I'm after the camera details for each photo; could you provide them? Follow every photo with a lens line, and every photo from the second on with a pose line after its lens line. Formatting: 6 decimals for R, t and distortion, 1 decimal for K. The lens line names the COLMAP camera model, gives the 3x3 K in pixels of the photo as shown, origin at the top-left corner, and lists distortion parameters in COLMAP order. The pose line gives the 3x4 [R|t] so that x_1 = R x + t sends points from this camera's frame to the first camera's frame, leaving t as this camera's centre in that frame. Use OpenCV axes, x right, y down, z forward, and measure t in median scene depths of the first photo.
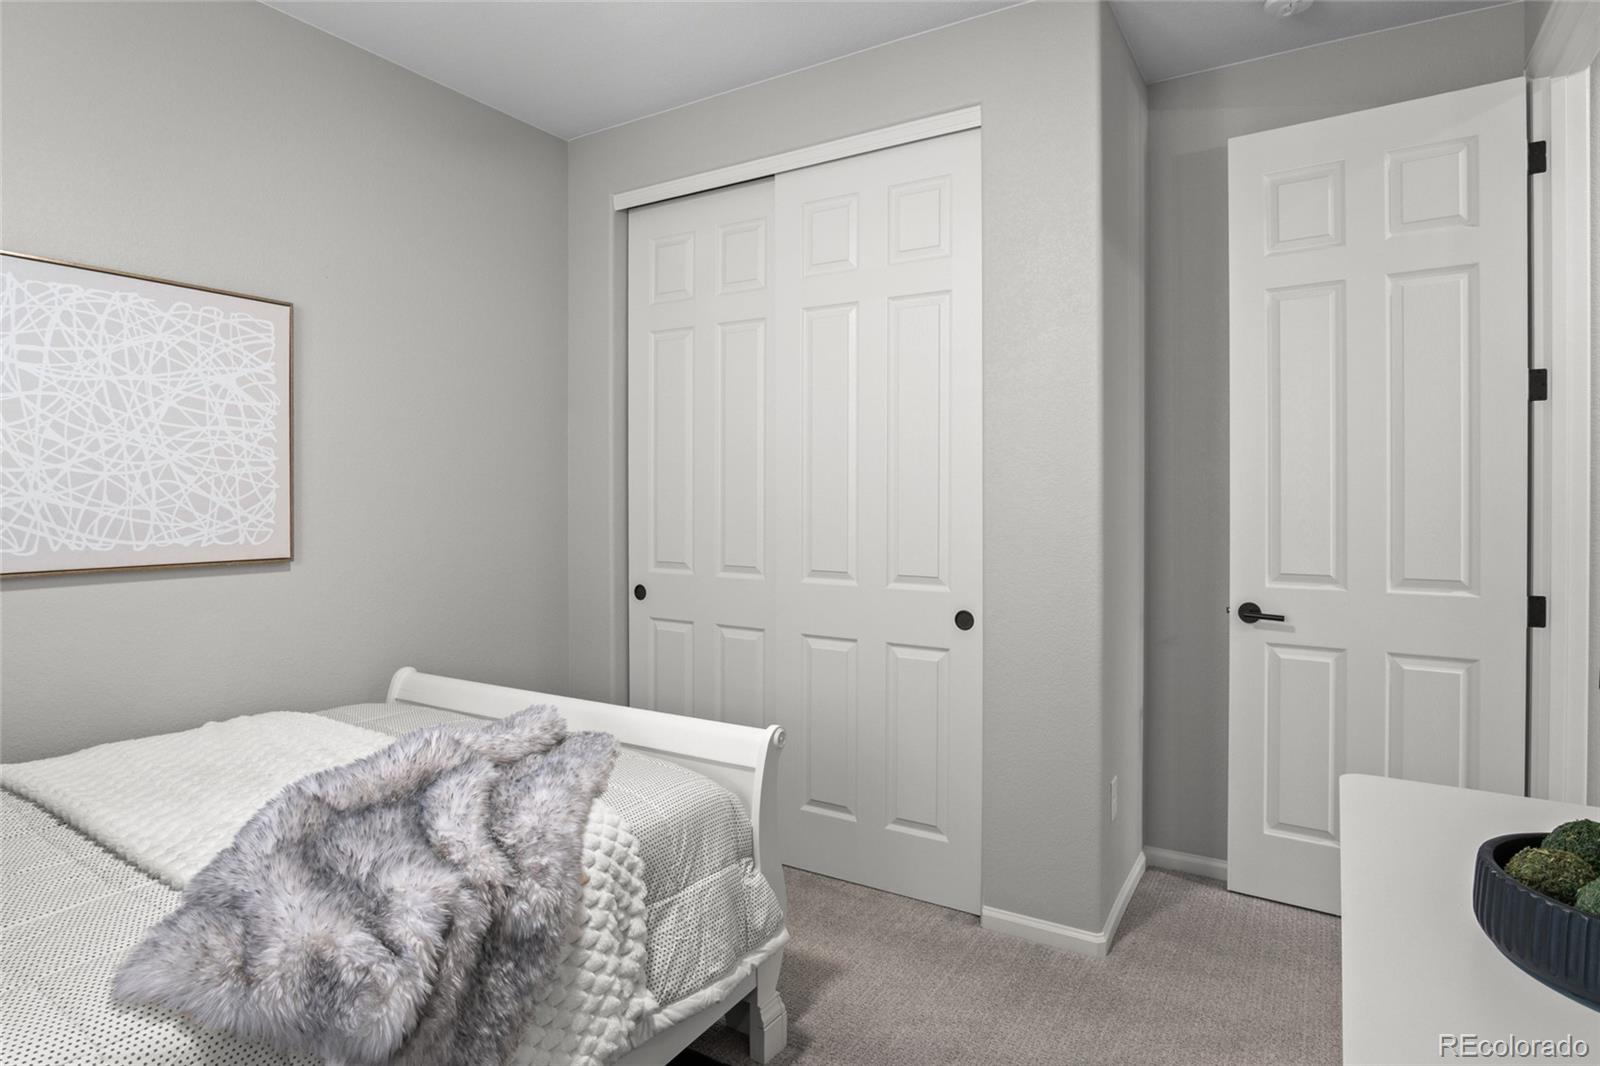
lens RADIAL K [[882.8, 0, 796.9], [0, 882.8, 525.8], [0, 0, 1]] dist [-0.028235, 0.004791]
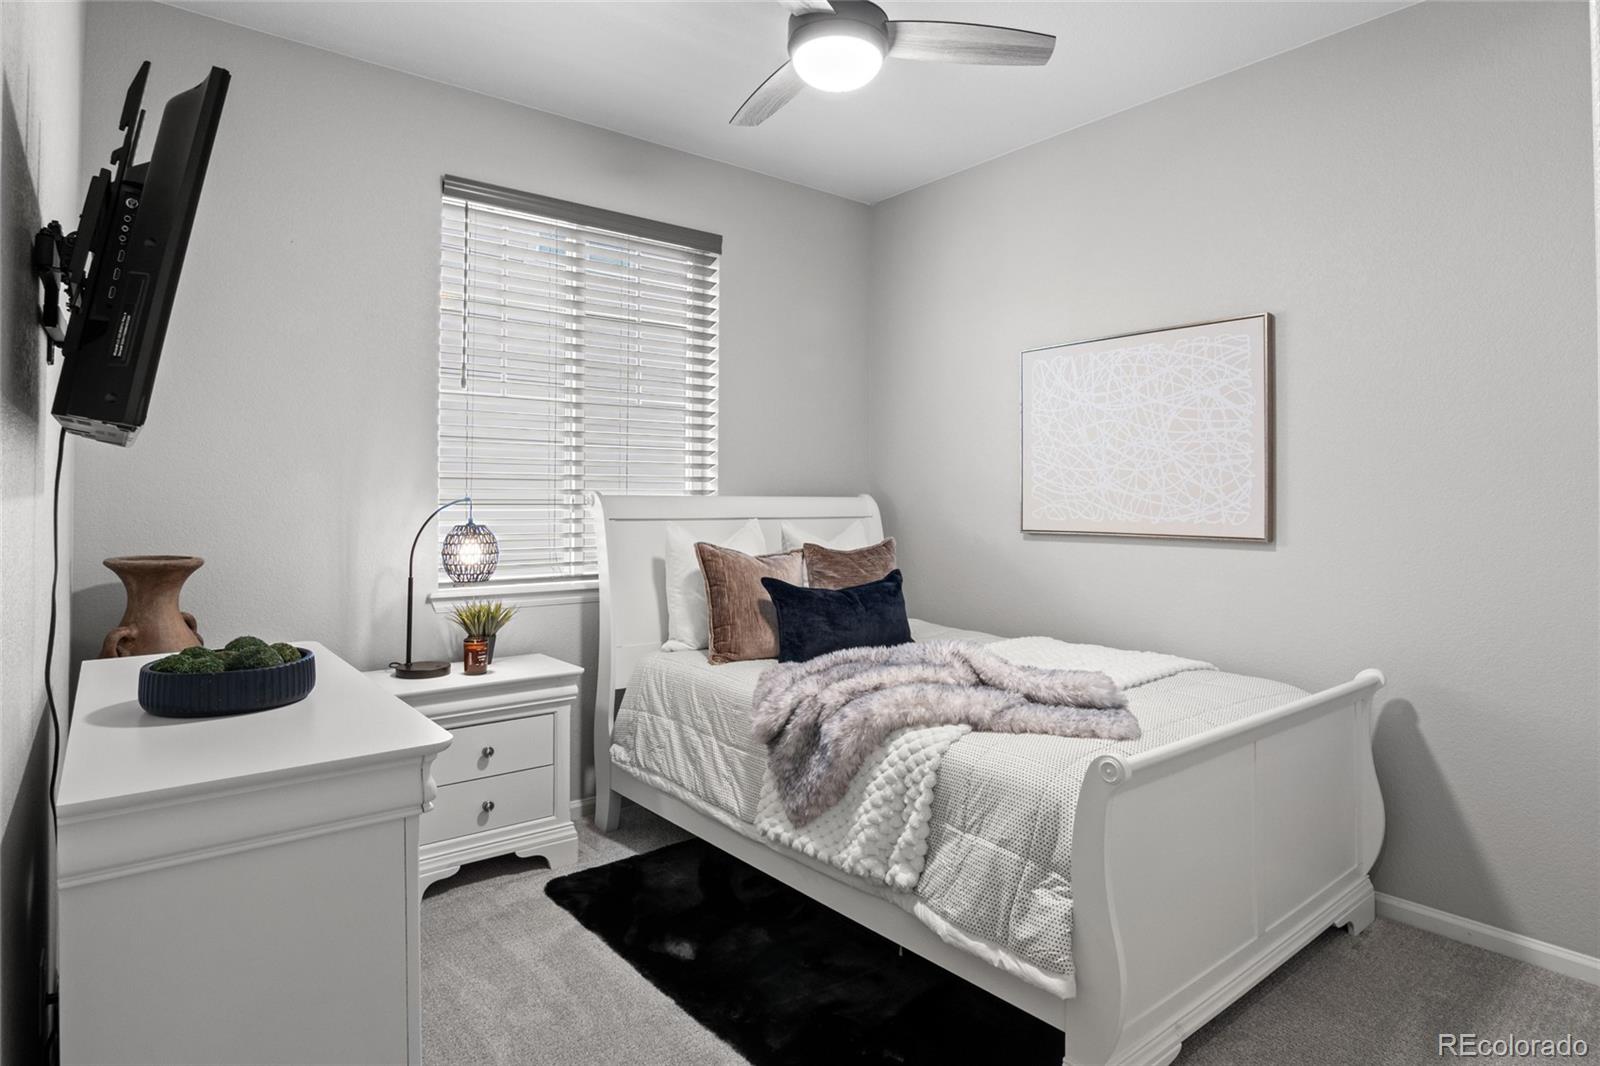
lens RADIAL K [[882.8, 0, 796.5], [0, 882.8, 525.8], [0, 0, 1]] dist [-0.028235, 0.004791]
pose [[-0.343874, 0.027045, -0.938626, 0.767482], [-0.035024, 0.998520, 0.041602, -0.006669], [0.938362, 0.047181, -0.342418, 0.918921]]
